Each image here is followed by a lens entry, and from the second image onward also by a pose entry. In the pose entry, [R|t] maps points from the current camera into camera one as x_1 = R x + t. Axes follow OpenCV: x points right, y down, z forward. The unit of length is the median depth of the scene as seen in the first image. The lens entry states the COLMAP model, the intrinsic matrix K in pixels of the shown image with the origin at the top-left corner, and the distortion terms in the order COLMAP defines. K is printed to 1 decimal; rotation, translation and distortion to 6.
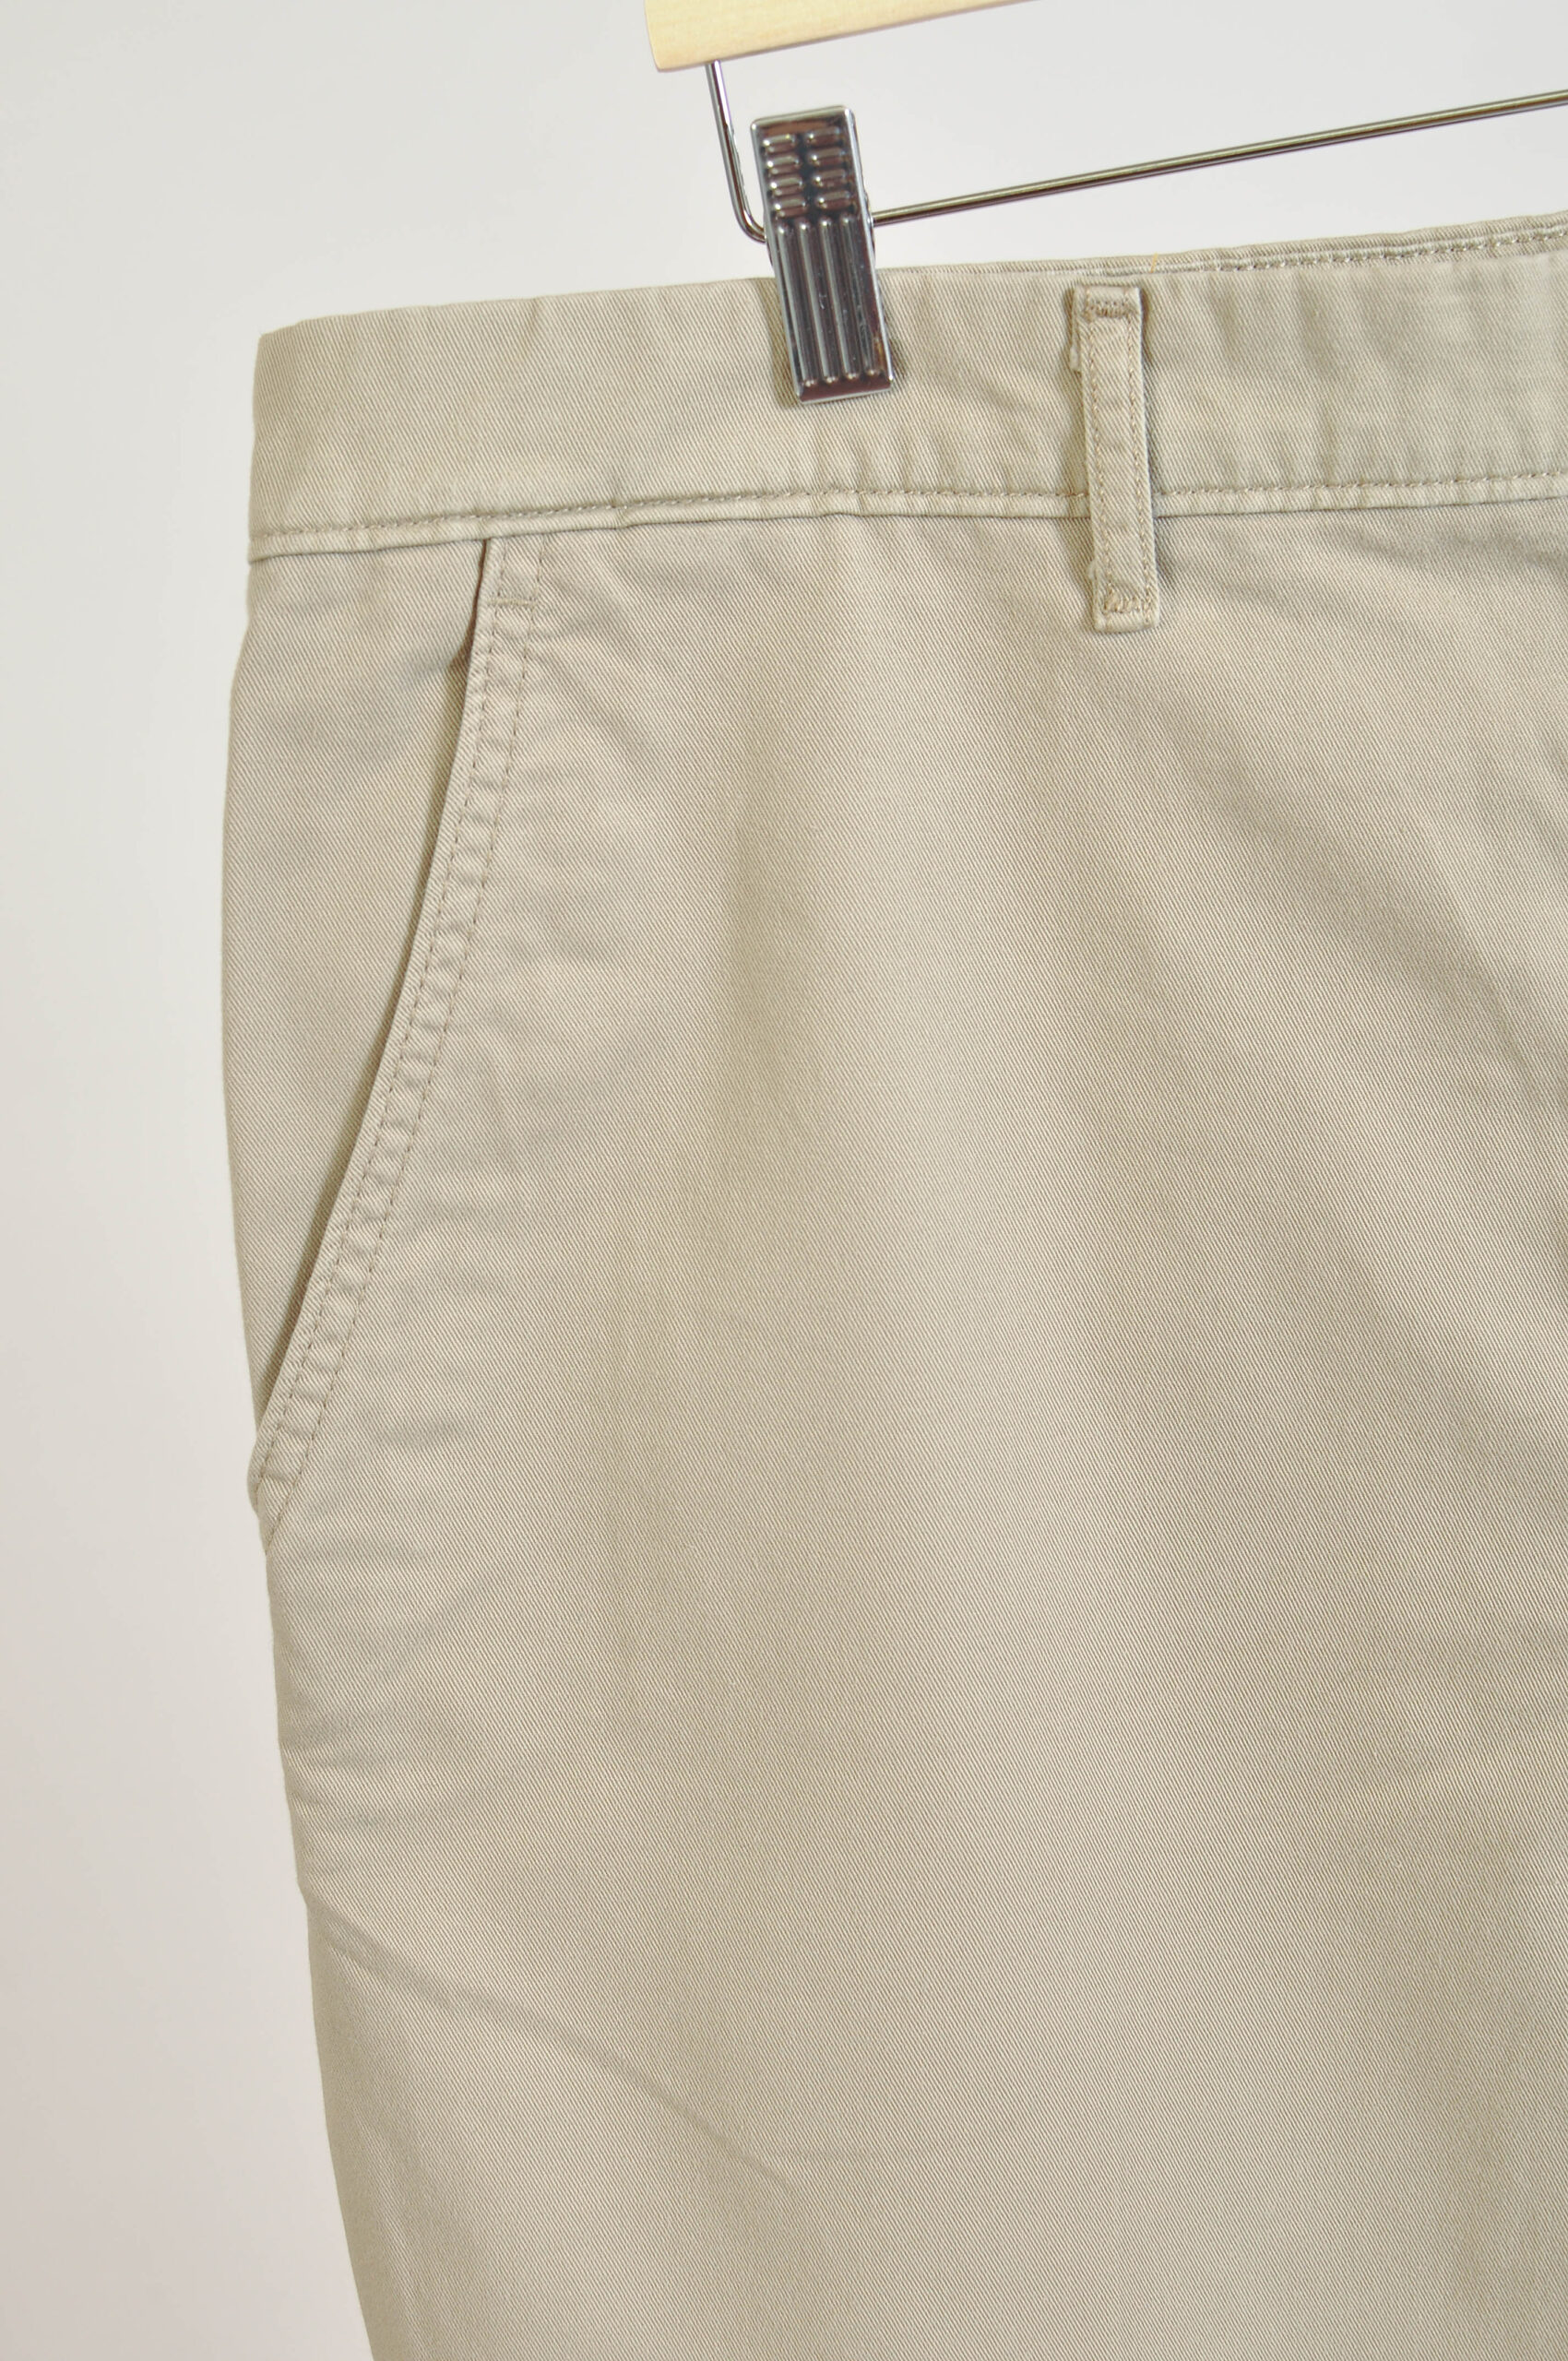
lens RADIAL K [[3495.1, 0, 784.0], [0, 3495.1, 1180.5], [0, 0, 1]] dist [-0.192444, 0.087603]
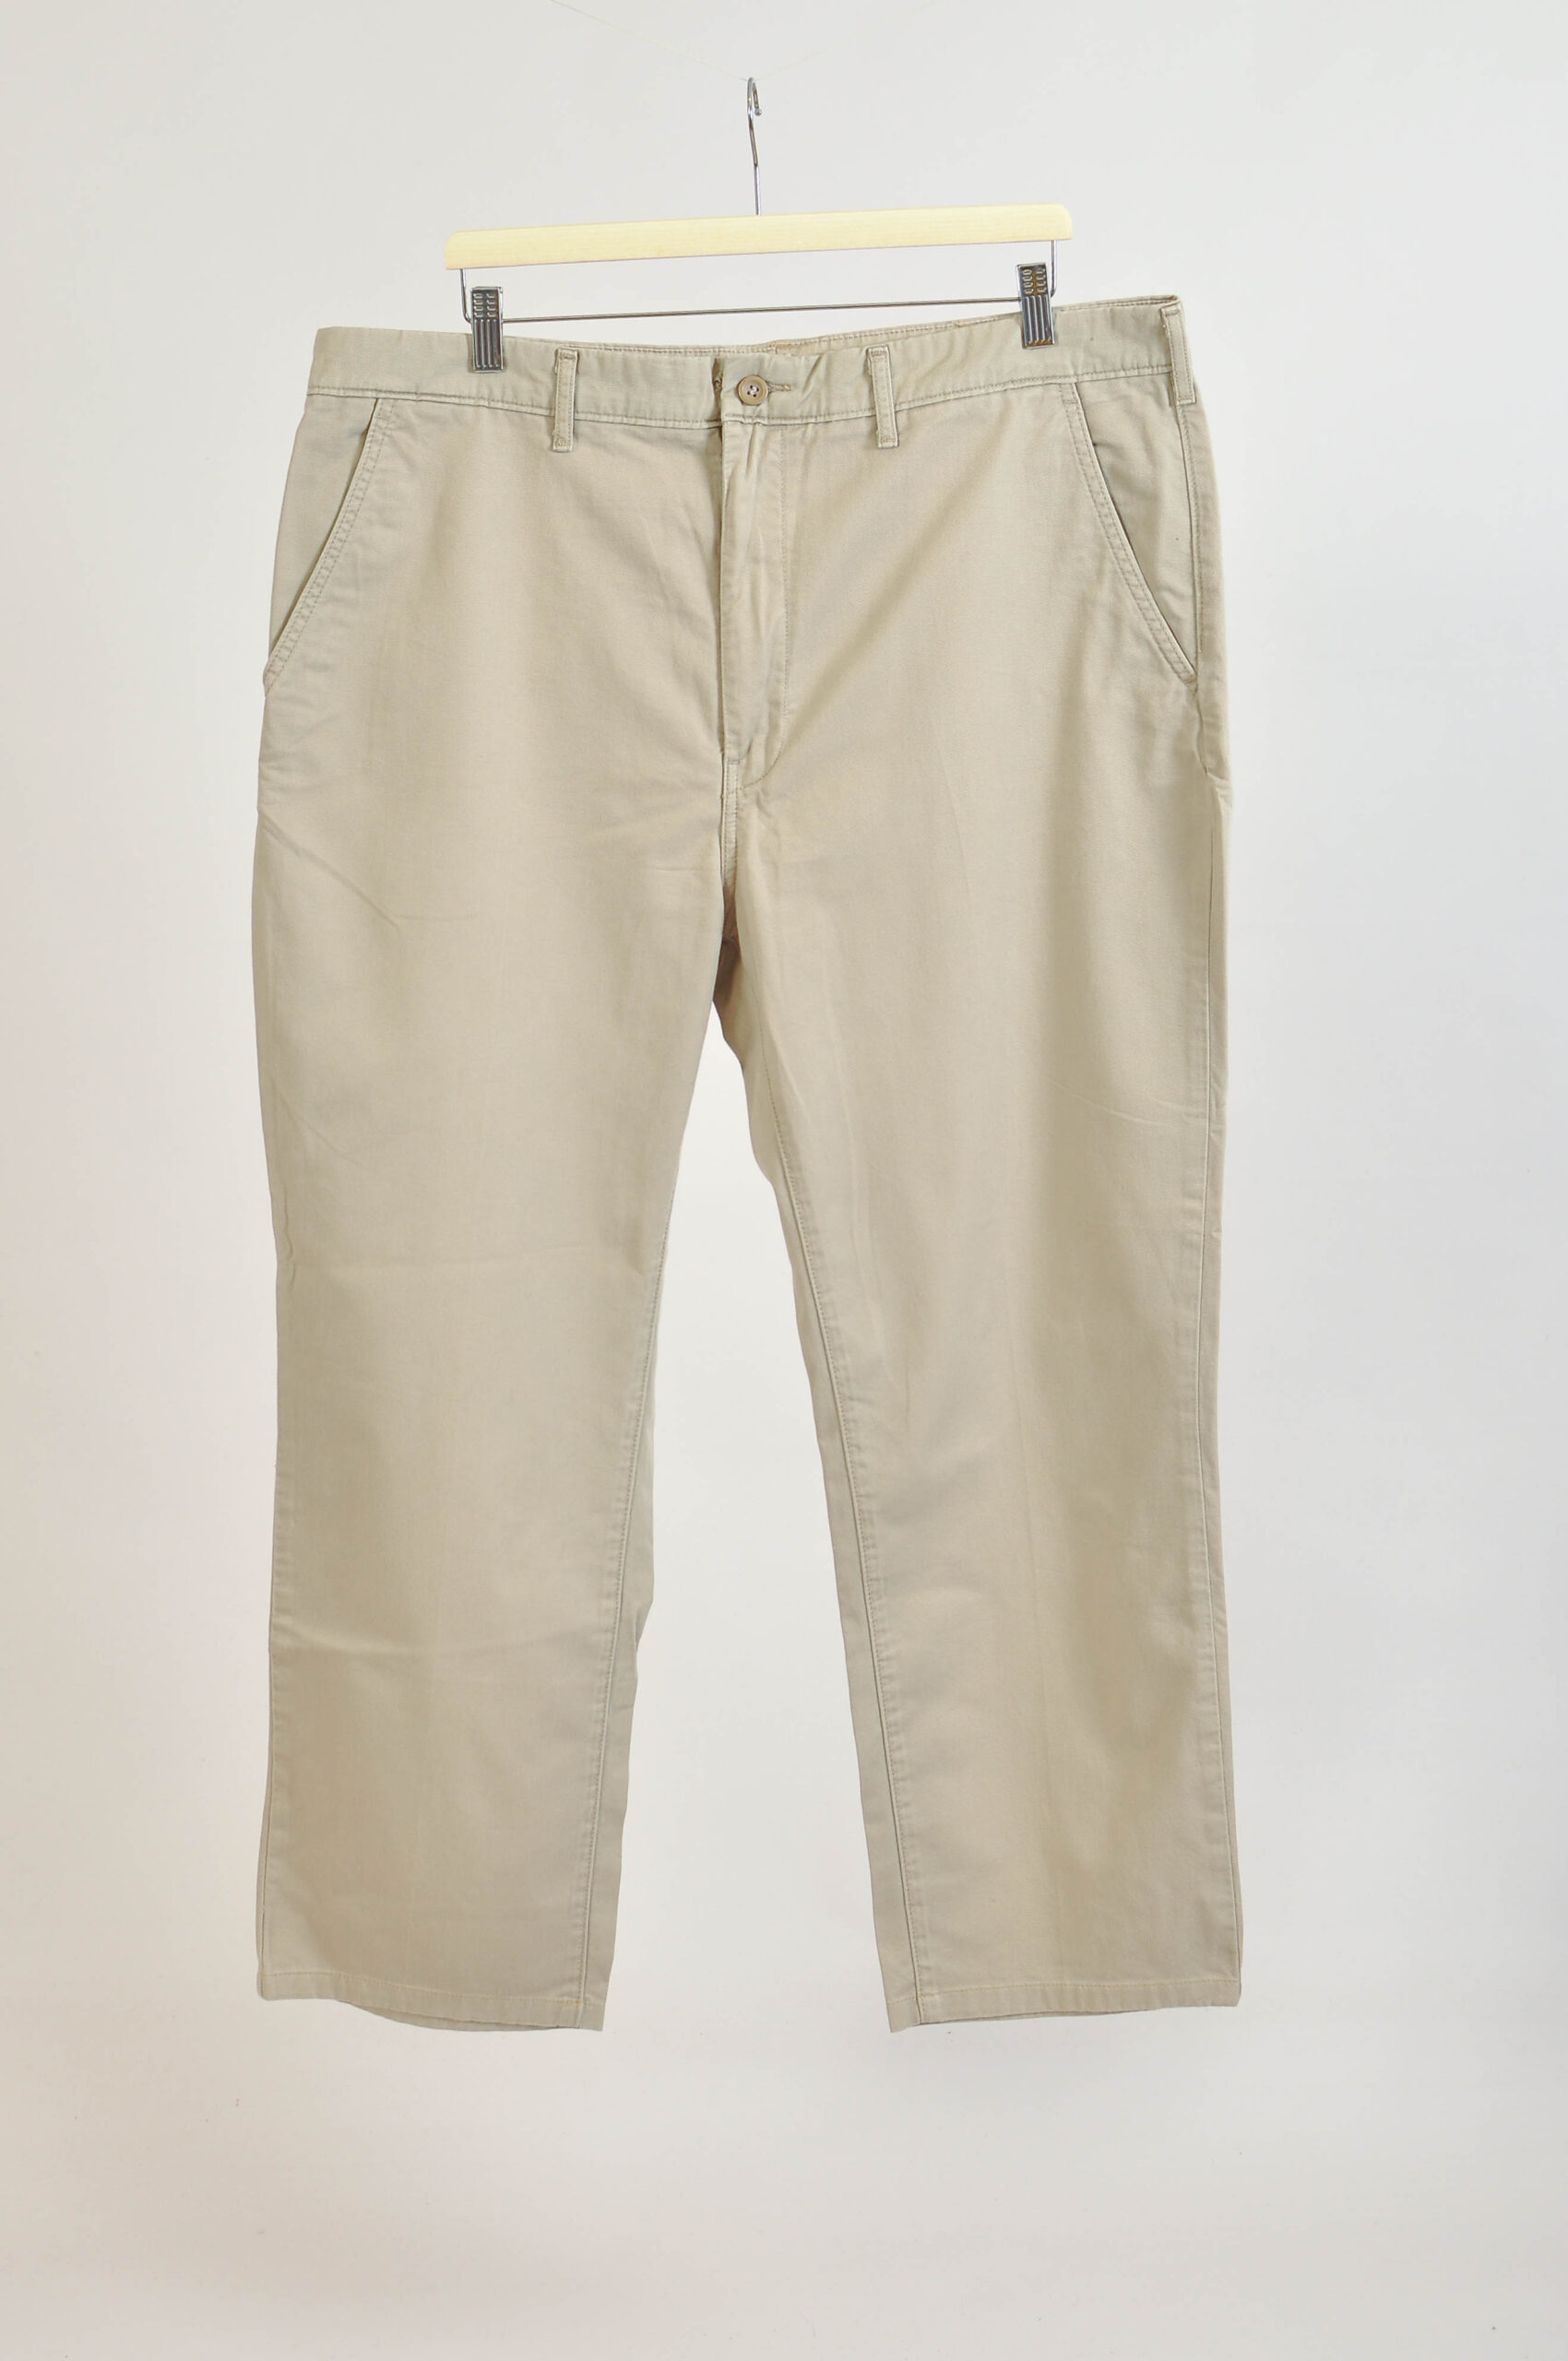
lens RADIAL K [[3495.1, 0, 784.0], [0, 3495.1, 1180.5], [0, 0, 1]] dist [-0.192444, 0.087603]
pose [[0.987012, 0.125941, 0.099730, 0.065453], [-0.125293, 0.992038, -0.012757, 0.560156], [-0.100543, 0.000096, 0.994933, -2.369597]]
